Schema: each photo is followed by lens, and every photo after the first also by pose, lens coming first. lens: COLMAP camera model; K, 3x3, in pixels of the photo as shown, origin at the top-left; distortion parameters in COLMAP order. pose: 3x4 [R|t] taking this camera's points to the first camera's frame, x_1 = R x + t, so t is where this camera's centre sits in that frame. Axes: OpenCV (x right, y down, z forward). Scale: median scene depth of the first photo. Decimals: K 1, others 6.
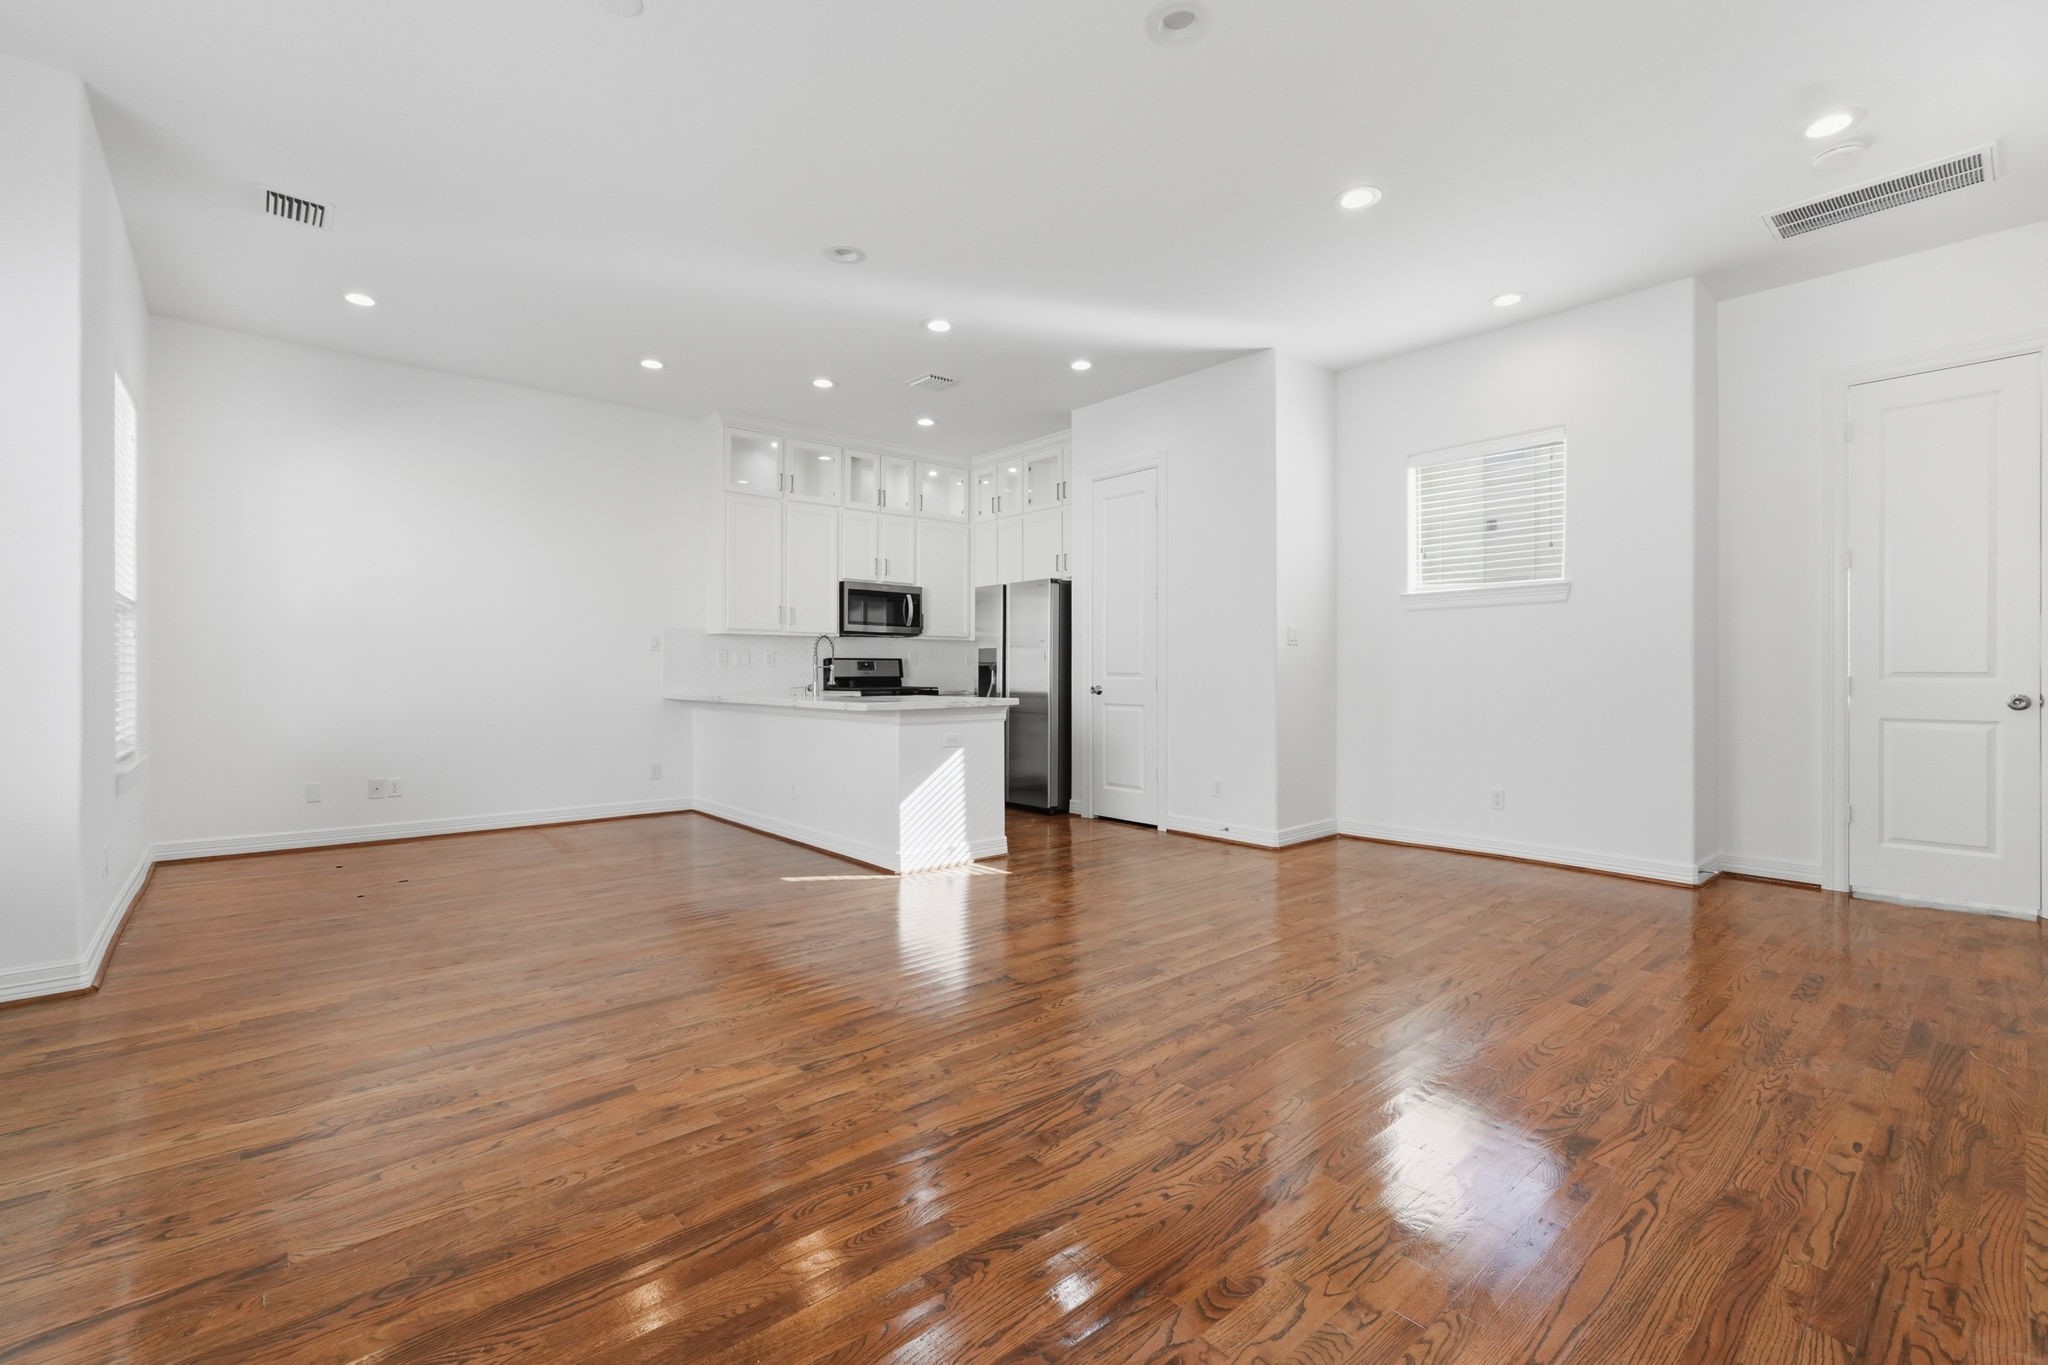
lens RADIAL K [[888.1, 0, 1021.5], [0, 888.1, 674.3], [0, 0, 1]] dist [-0.009038, 0.002611]
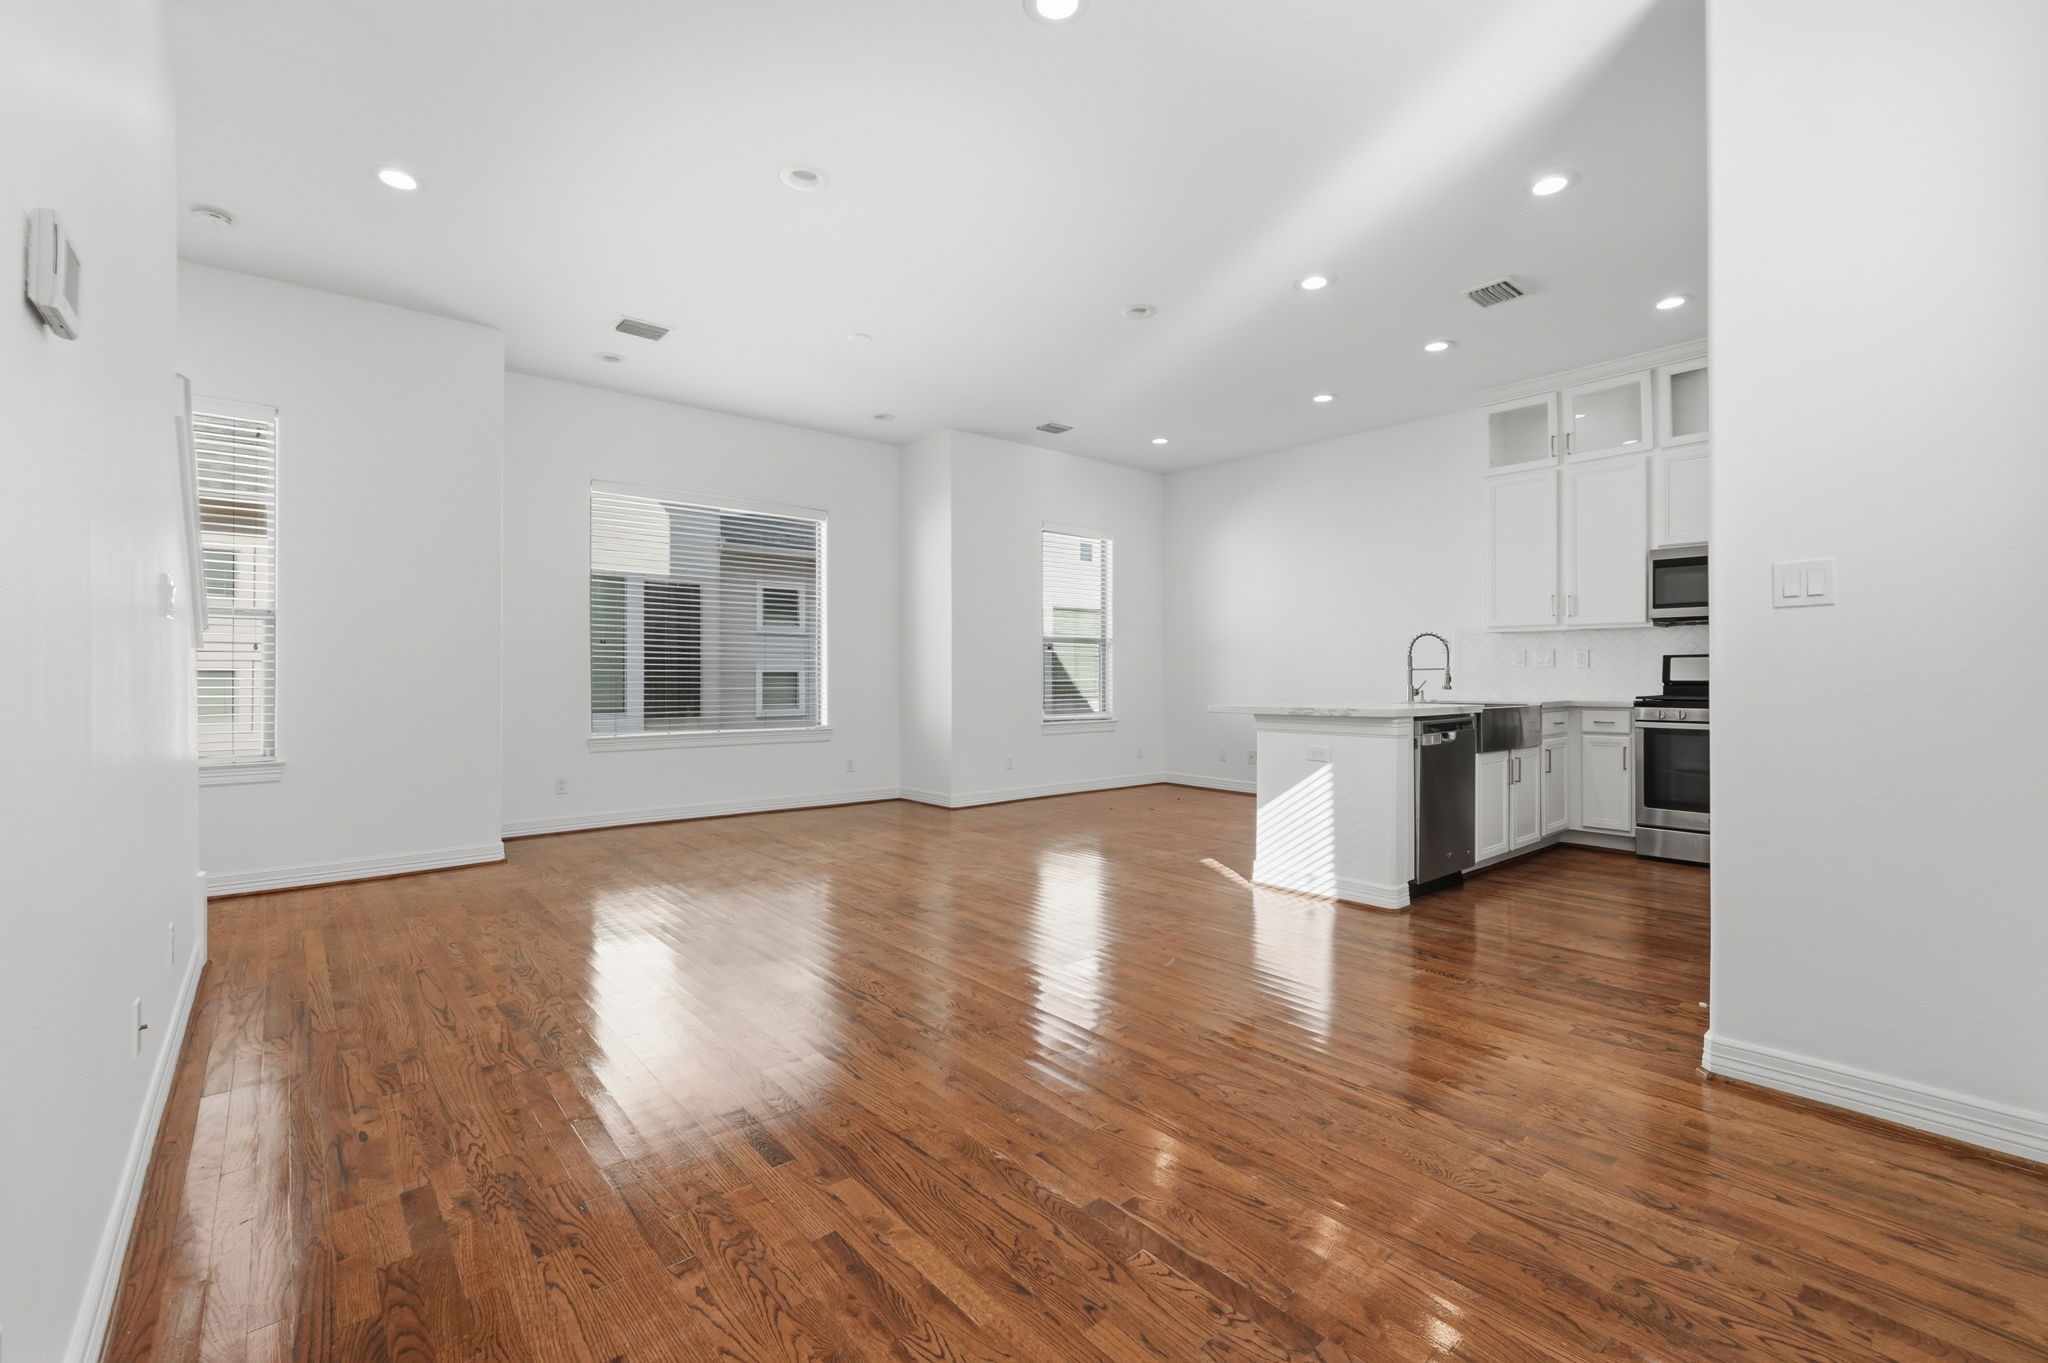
lens RADIAL K [[888.1, 0, 1018.5], [0, 888.1, 675.7], [0, 0, 1]] dist [-0.009038, 0.002611]
pose [[-0.025471, -0.002007, -0.999674, 0.669708], [0.000016, 0.999998, -0.002008, 0.000095], [0.999676, -0.000067, -0.025471, 0.611953]]
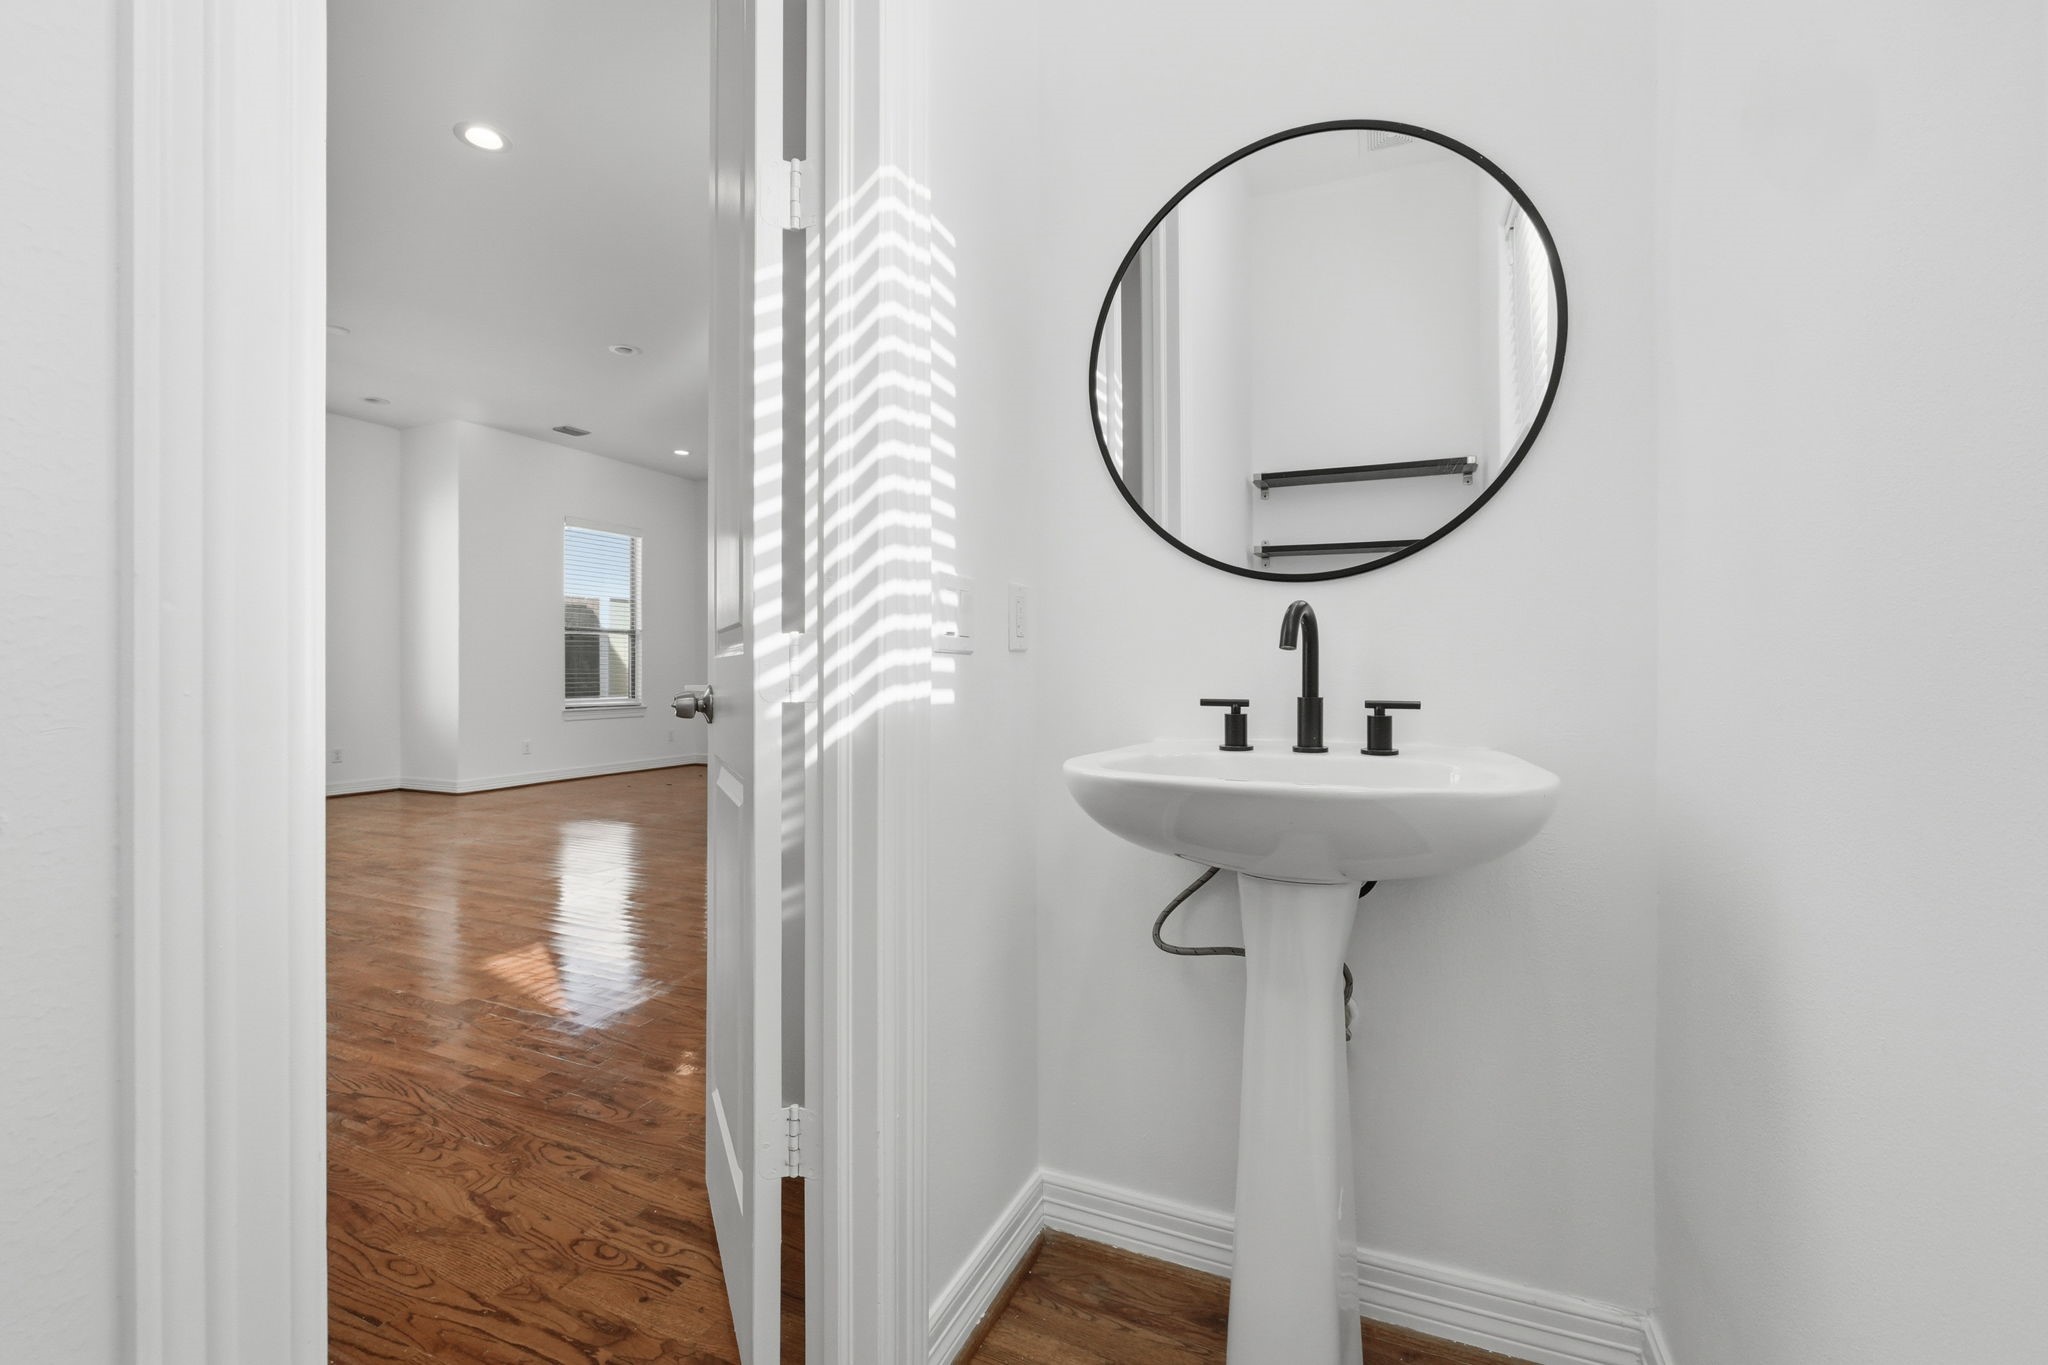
lens RADIAL K [[888.1, 0, 1027.8], [0, 888.1, 671.8], [0, 0, 1]] dist [-0.009038, 0.002611]
pose [[0.408082, -0.001594, -0.912944, 0.905506], [-0.000863, 0.999997, -0.002132, 0.012156], [0.912945, 0.001658, 0.408079, 0.711744]]
